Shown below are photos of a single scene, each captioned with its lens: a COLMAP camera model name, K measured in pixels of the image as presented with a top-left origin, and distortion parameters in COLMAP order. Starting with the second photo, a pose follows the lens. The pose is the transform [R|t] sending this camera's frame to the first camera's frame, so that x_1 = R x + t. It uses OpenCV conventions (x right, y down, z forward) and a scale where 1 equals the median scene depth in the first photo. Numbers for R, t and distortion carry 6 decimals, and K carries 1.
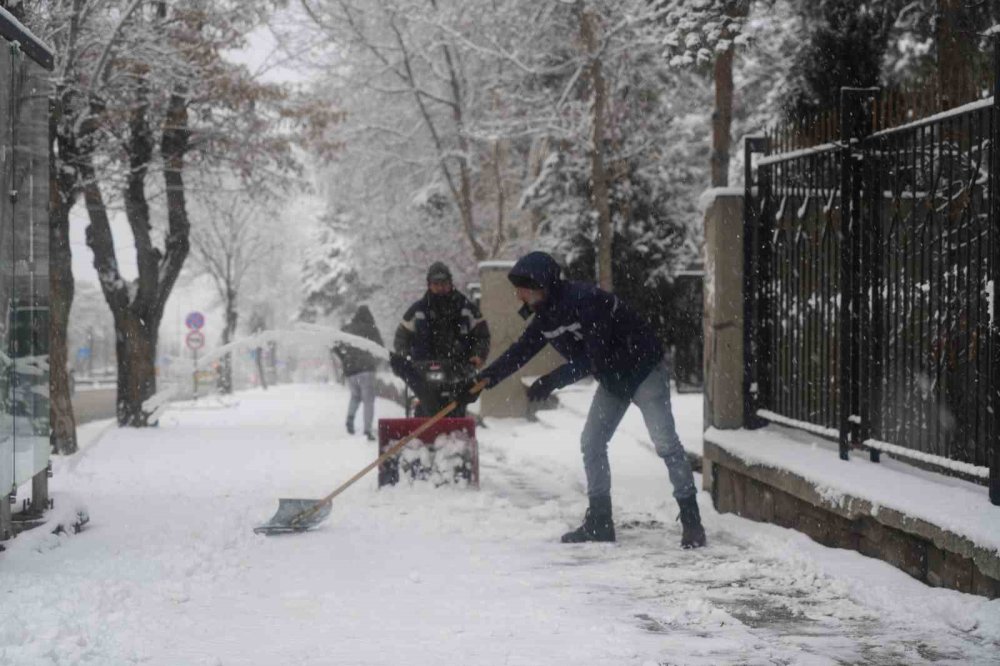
lens RADIAL K [[2422.5, 0, 499.3], [0, 2422.5, 331.7], [0, 0, 1]] dist [0.043817, 0.000000]
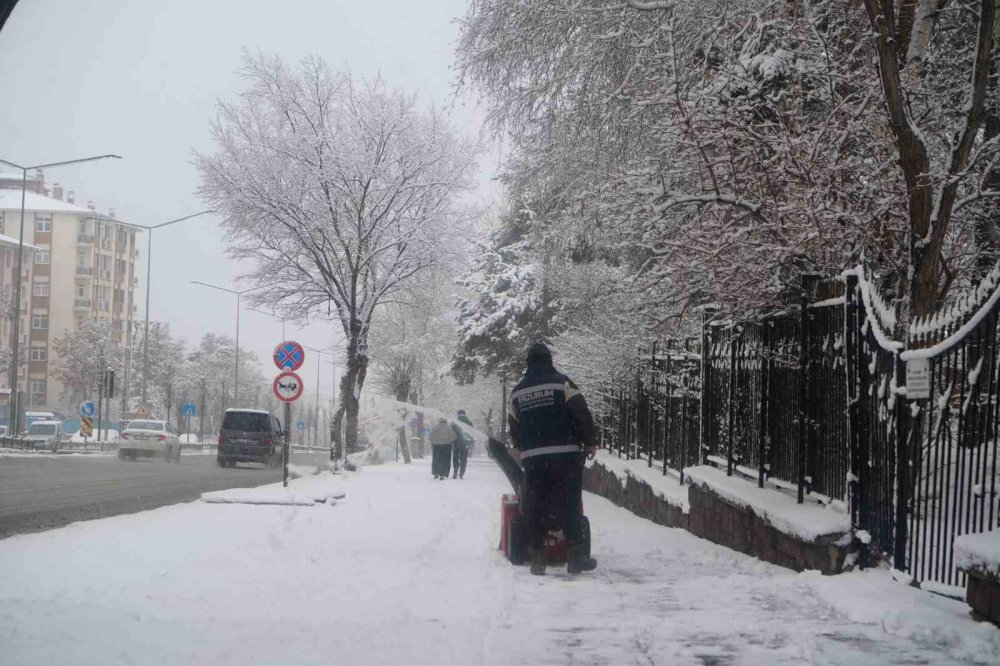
lens RADIAL K [[2422.5, 0, 498.4], [0, 2422.5, 331.9], [0, 0, 1]] dist [0.043817, 0.000000]
pose [[0.997423, 0.032364, -0.064035, -0.021518], [-0.034303, 0.998978, -0.029416, 0.003946], [0.063018, 0.031536, 0.997514, 0.259332]]
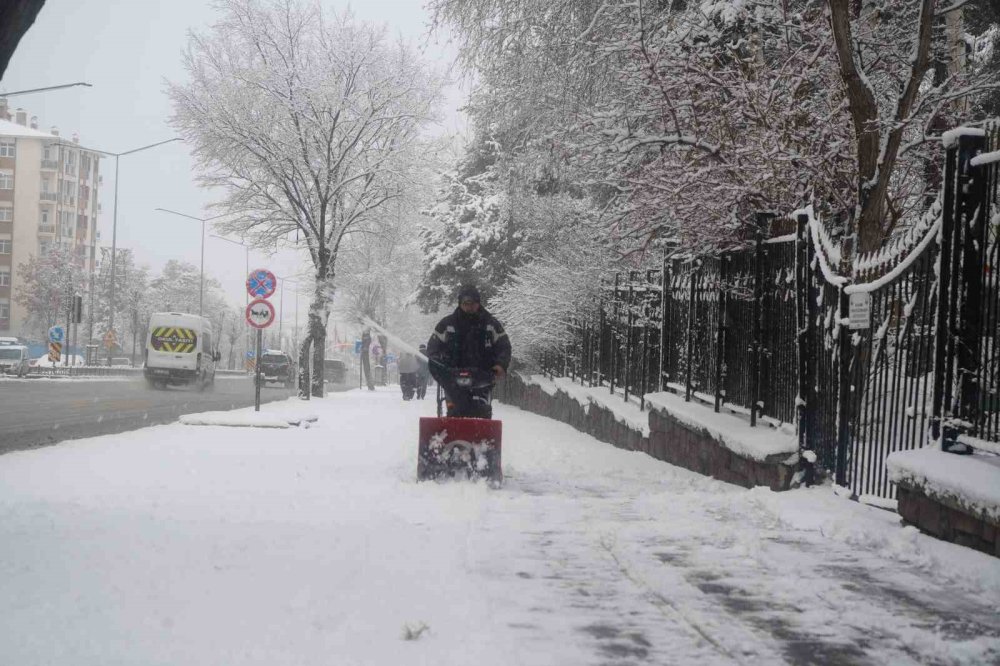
lens RADIAL K [[2422.5, 0, 499.7], [0, 2422.5, 335.5], [0, 0, 1]] dist [0.043817, 0.000000]
pose [[0.997999, 0.042934, -0.046419, -0.021740], [-0.042955, 0.999077, 0.000540, 0.004133], [0.046400, 0.001455, 0.998922, 0.247162]]
